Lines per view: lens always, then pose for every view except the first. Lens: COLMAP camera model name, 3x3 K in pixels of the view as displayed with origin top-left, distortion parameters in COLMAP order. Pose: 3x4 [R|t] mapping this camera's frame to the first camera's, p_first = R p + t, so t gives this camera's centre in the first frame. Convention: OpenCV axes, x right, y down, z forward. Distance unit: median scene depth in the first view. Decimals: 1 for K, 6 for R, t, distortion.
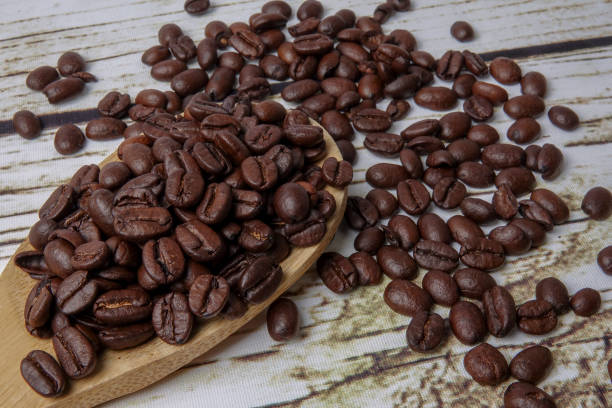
lens RADIAL K [[901.3, 0, 305.6], [0, 901.3, 207.9], [0, 0, 1]] dist [-0.157426, 0.000000]
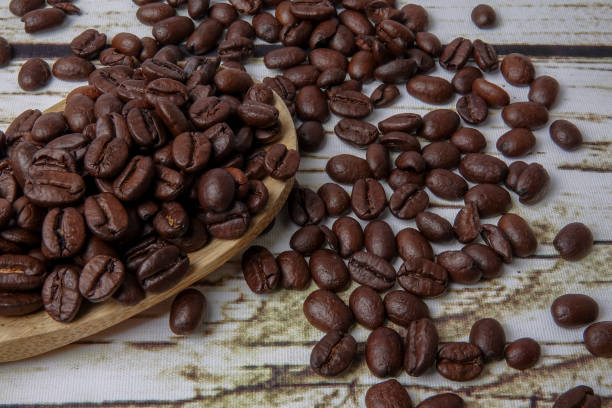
lens RADIAL K [[901.3, 0, 308.2], [0, 901.3, 204.3], [0, 0, 1]] dist [-0.157426, 0.000000]
pose [[0.979615, 0.173164, -0.101830, 0.170930], [-0.162958, 0.981423, 0.101256, -0.099536], [0.117472, -0.082598, 0.989635, 0.094735]]
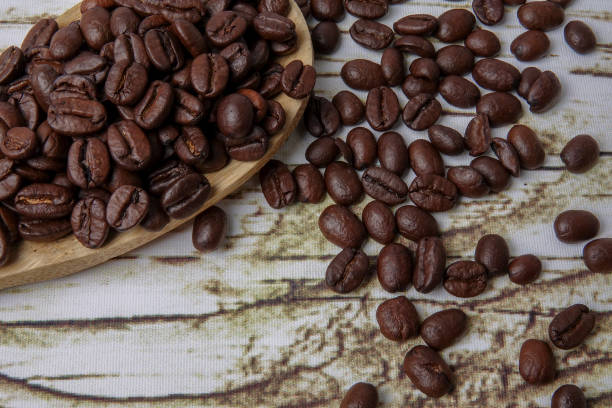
lens RADIAL K [[901.3, 0, 308.9], [0, 901.3, 201.4], [0, 0, 1]] dist [-0.157426, 0.000000]
pose [[0.978375, 0.199477, -0.054698, 0.128005], [-0.168543, 0.922137, 0.348219, -0.261467], [0.119900, -0.331470, 0.935816, 0.094952]]
